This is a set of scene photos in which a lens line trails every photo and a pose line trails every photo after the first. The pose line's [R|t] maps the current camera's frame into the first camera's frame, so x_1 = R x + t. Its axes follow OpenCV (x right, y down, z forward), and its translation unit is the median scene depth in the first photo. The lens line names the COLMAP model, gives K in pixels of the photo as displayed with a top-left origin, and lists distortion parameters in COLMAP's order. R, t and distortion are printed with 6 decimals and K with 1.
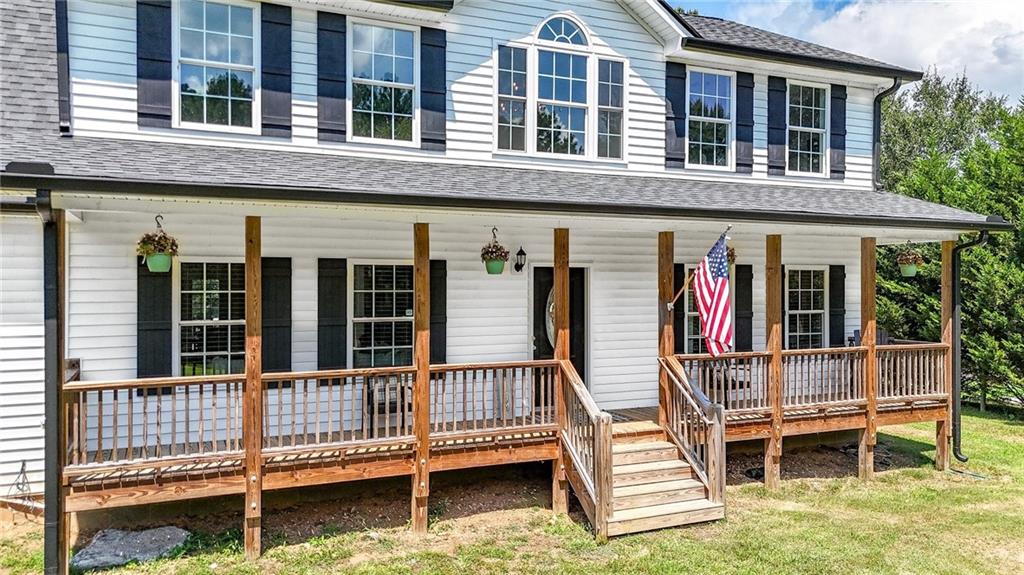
lens RADIAL K [[747.6, 0, 512.0], [0, 747.6, 287.5], [0, 0, 1]] dist [0.096834, -0.086643]
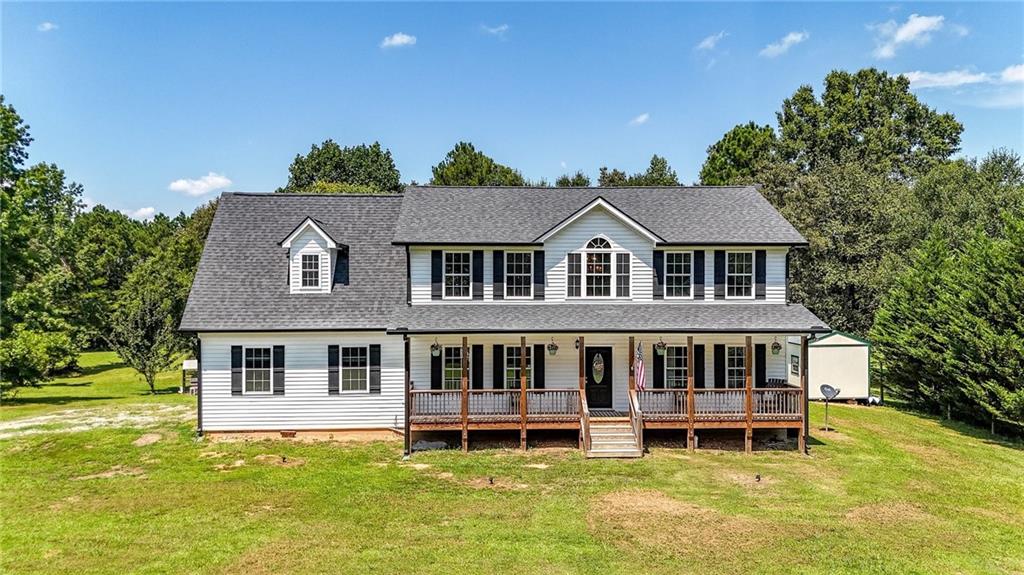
lens RADIAL K [[747.6, 0, 512.0], [0, 747.6, 287.5], [0, 0, 1]] dist [0.096834, -0.086643]
pose [[0.928714, -0.005365, -0.370758, 0.705293], [0.001745, 0.999947, -0.010099, -0.196658], [0.370793, 0.008732, 0.928675, -1.270148]]
